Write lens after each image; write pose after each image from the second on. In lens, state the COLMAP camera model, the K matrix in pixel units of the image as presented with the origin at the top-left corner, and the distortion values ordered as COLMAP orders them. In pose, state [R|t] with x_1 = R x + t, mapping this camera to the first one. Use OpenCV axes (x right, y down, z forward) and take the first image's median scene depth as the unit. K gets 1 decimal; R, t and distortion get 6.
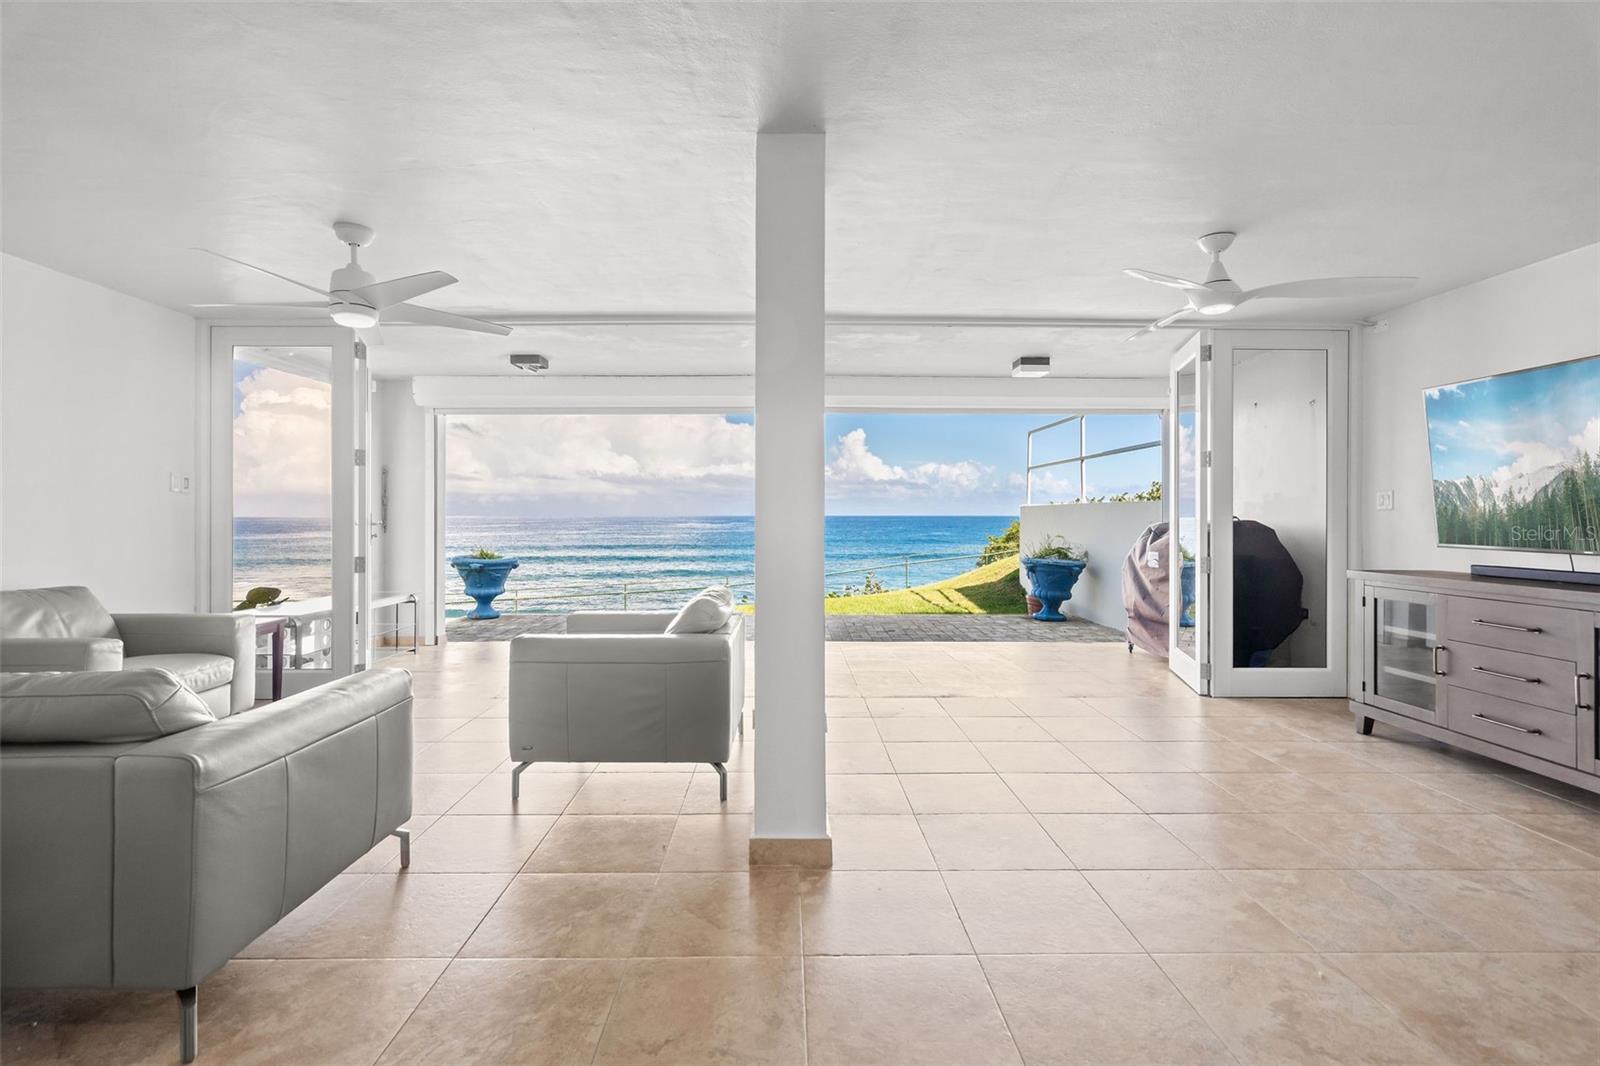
lens RADIAL K [[718.6, 0, 795.3], [0, 718.6, 509.1], [0, 0, 1]] dist [0.002364, -0.000134]
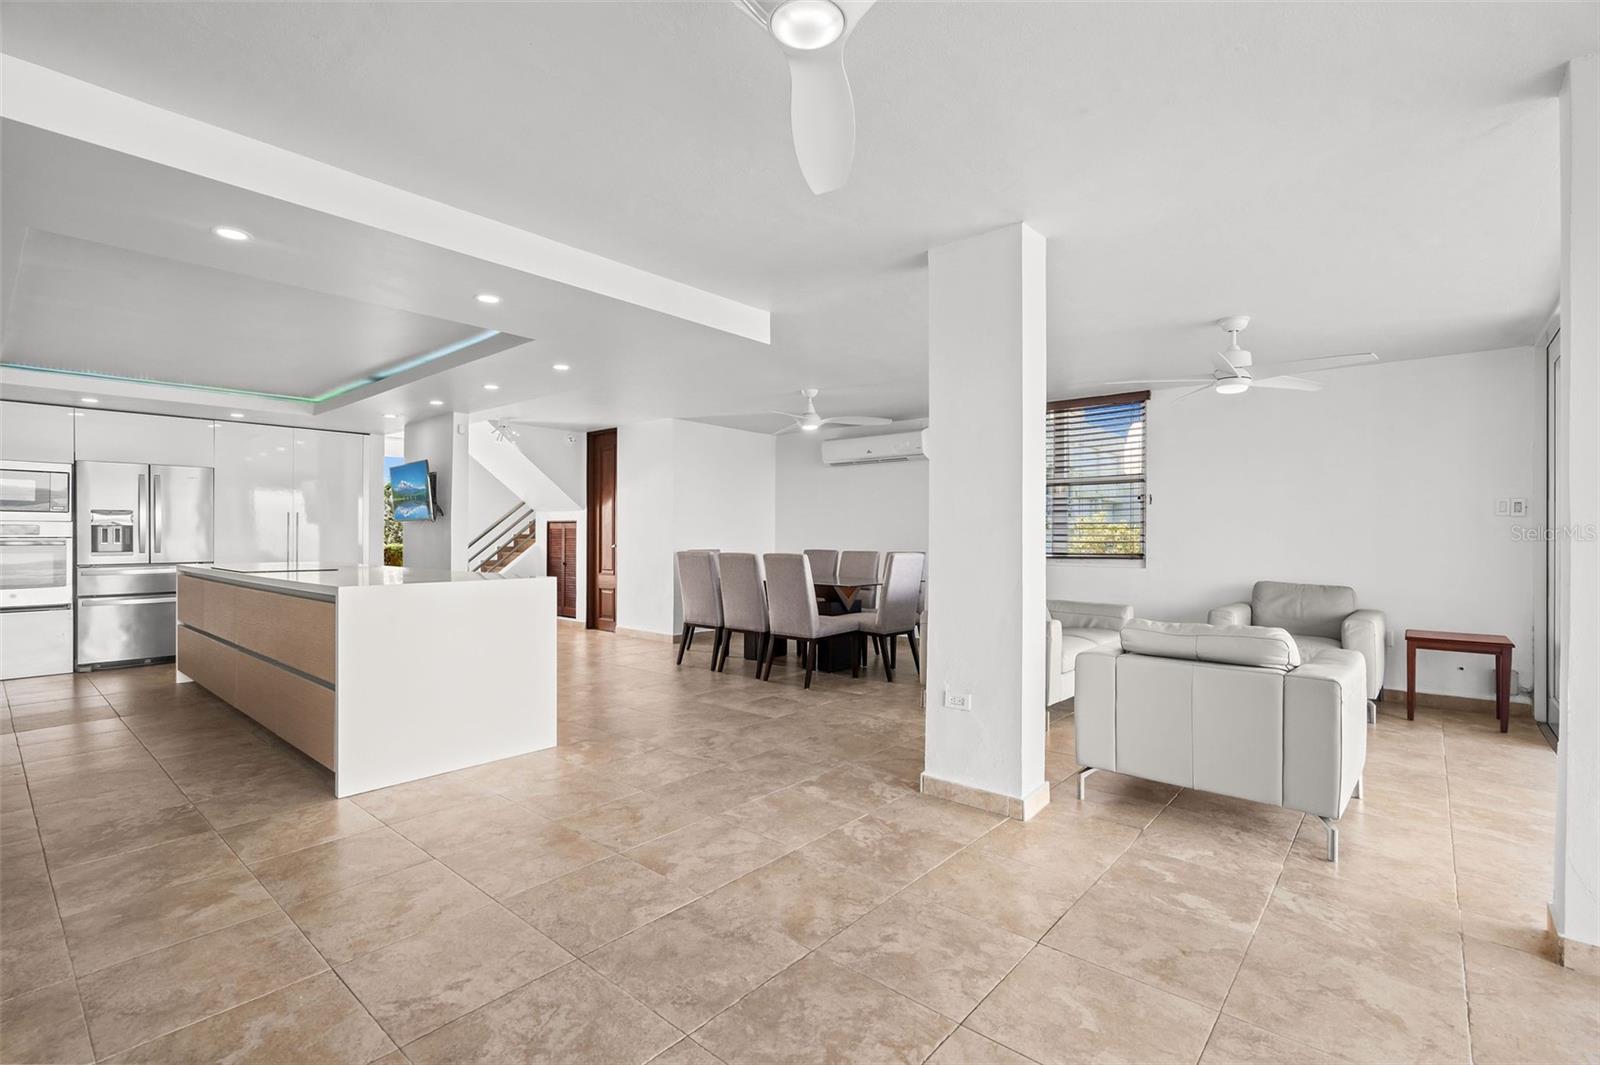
lens RADIAL K [[733.2, 0, 792.7], [0, 733.2, 529.5], [0, 0, 1]] dist [-0.001704, 0.000013]
pose [[-0.672345, -0.010362, -0.740165, 0.526155], [0.003064, 0.999855, -0.016780, 0.009860], [0.740232, -0.013550, -0.672215, 0.746680]]
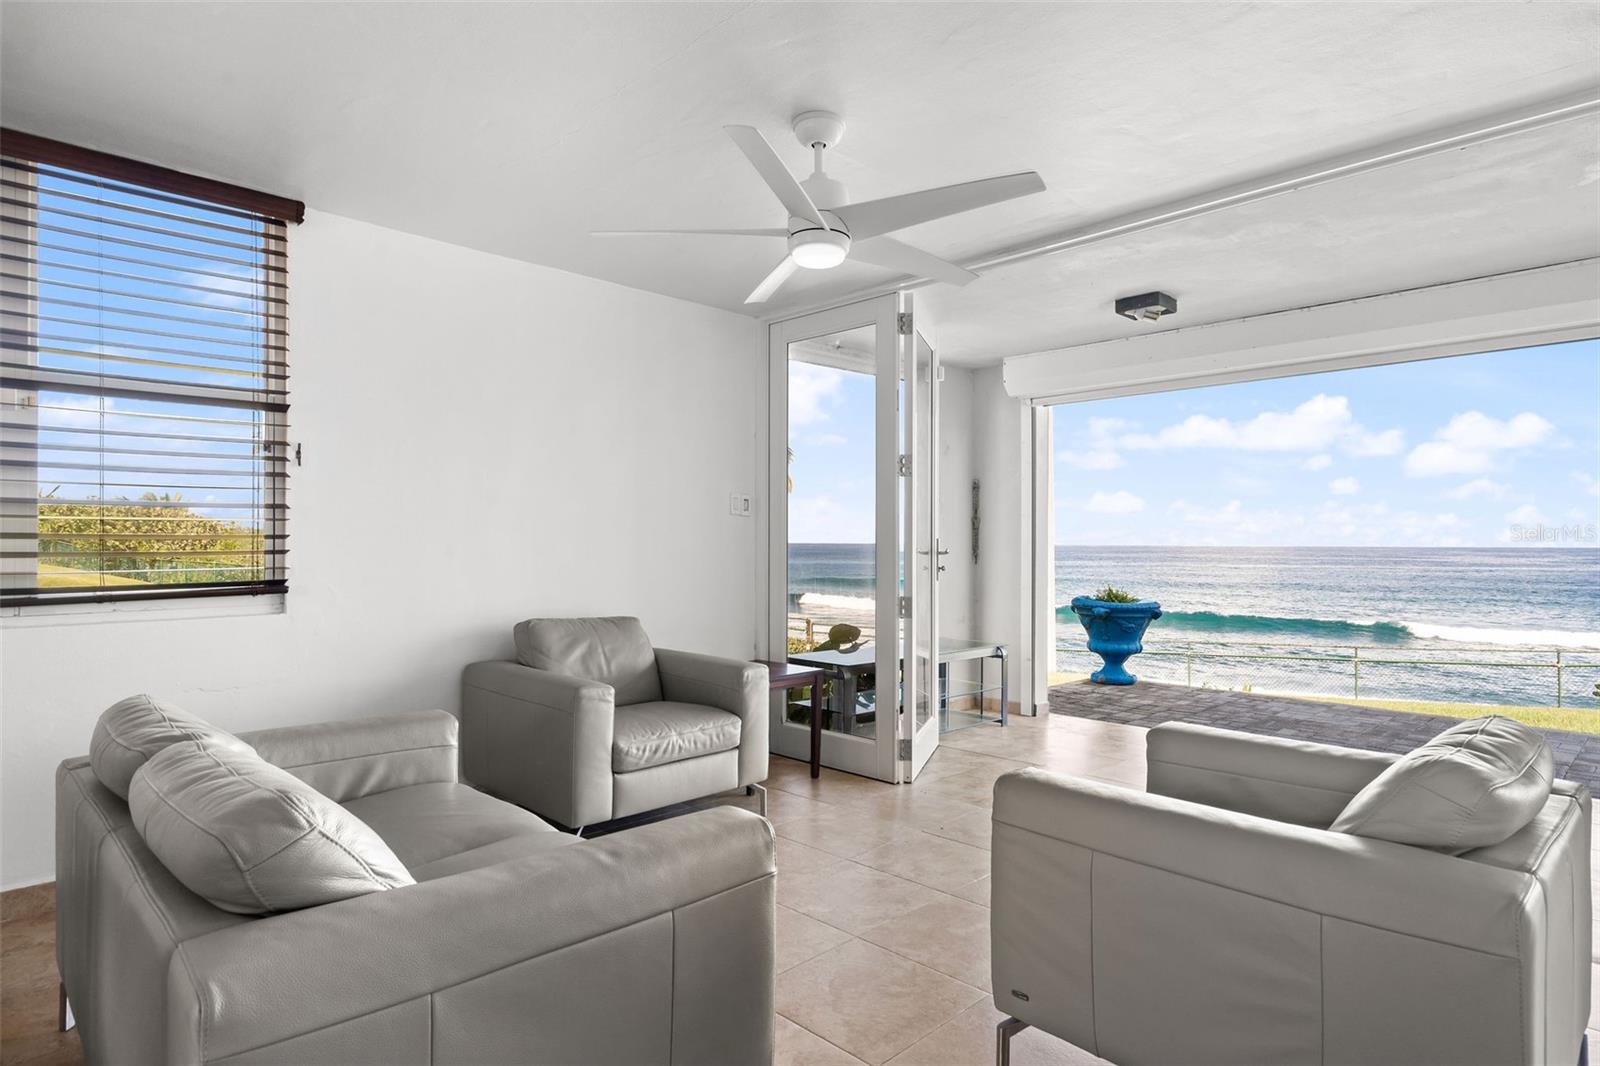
lens RADIAL K [[885.8, 0, 800.0], [0, 885.8, 533.0], [0, 0, 1]] dist [0.015410, 0.000102]
pose [[0.696059, -0.002119, -0.717982, -0.011848], [0.001826, 0.999998, -0.001181, 0.000326], [0.717982, -0.000489, 0.696061, 0.225625]]
